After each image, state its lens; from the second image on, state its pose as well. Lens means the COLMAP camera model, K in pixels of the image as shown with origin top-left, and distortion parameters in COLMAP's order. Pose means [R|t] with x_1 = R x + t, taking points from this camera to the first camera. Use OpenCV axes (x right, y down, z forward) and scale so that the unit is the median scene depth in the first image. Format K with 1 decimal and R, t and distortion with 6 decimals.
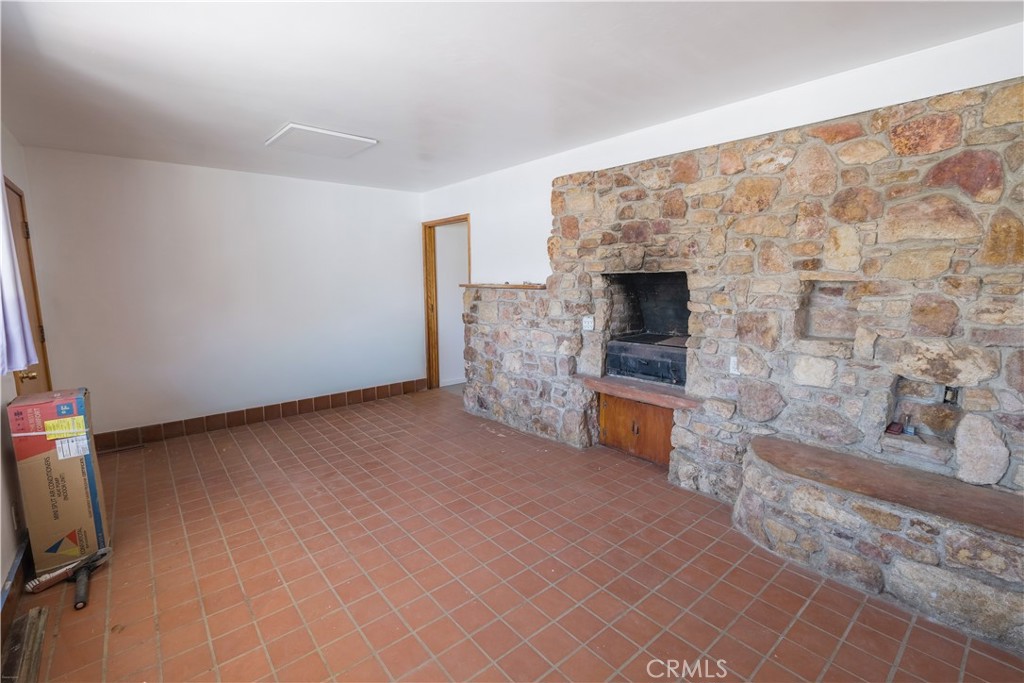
lens RADIAL K [[451.4, 0, 502.9], [0, 451.4, 336.2], [0, 0, 1]] dist [-0.005986, -0.000457]
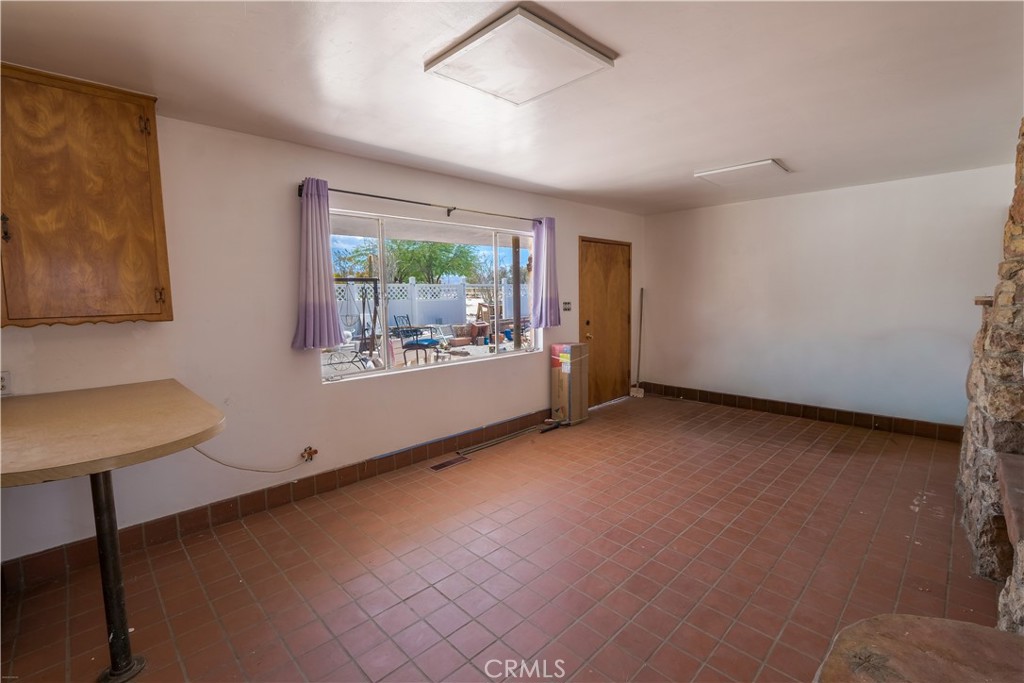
lens RADIAL K [[454.5, 0, 503.6], [0, 454.5, 335.6], [0, 0, 1]] dist [-0.006430, 0.000183]
pose [[0.075861, 0.103675, -0.991714, 0.821014], [-0.117703, 0.988557, 0.094342, -0.054643], [0.990147, 0.109571, 0.087195, 0.341330]]
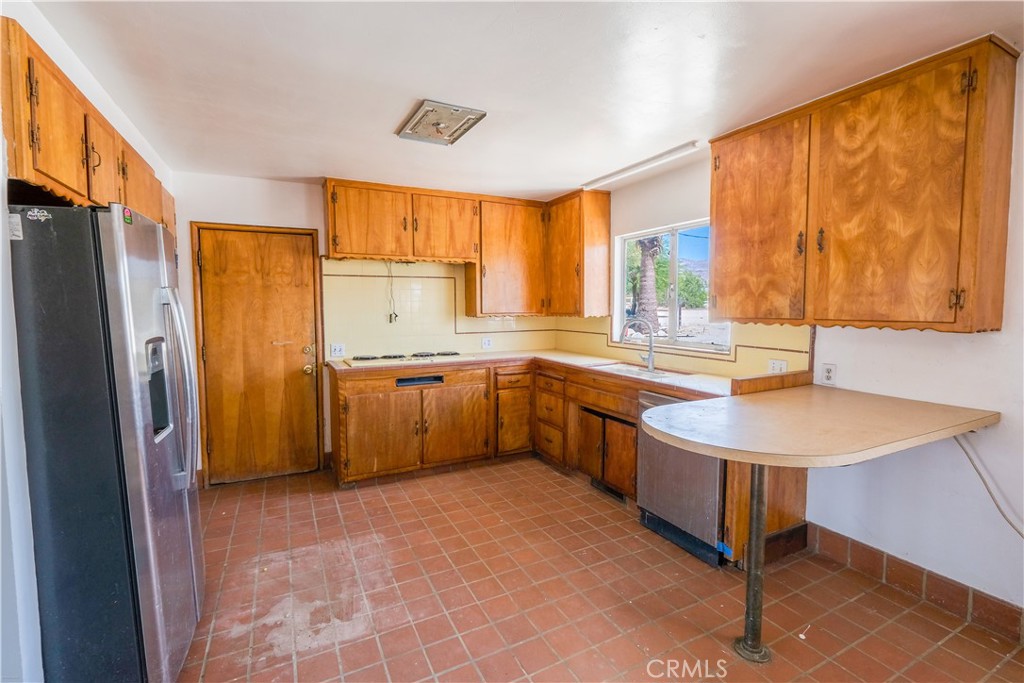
lens RADIAL K [[451.4, 0, 502.9], [0, 451.4, 336.2], [0, 0, 1]] dist [-0.005986, -0.000457]
pose [[-0.972806, -0.000872, 0.231620, 0.464945], [0.045857, 0.979474, 0.196287, -0.076077], [-0.227036, 0.201571, -0.952798, 0.526560]]
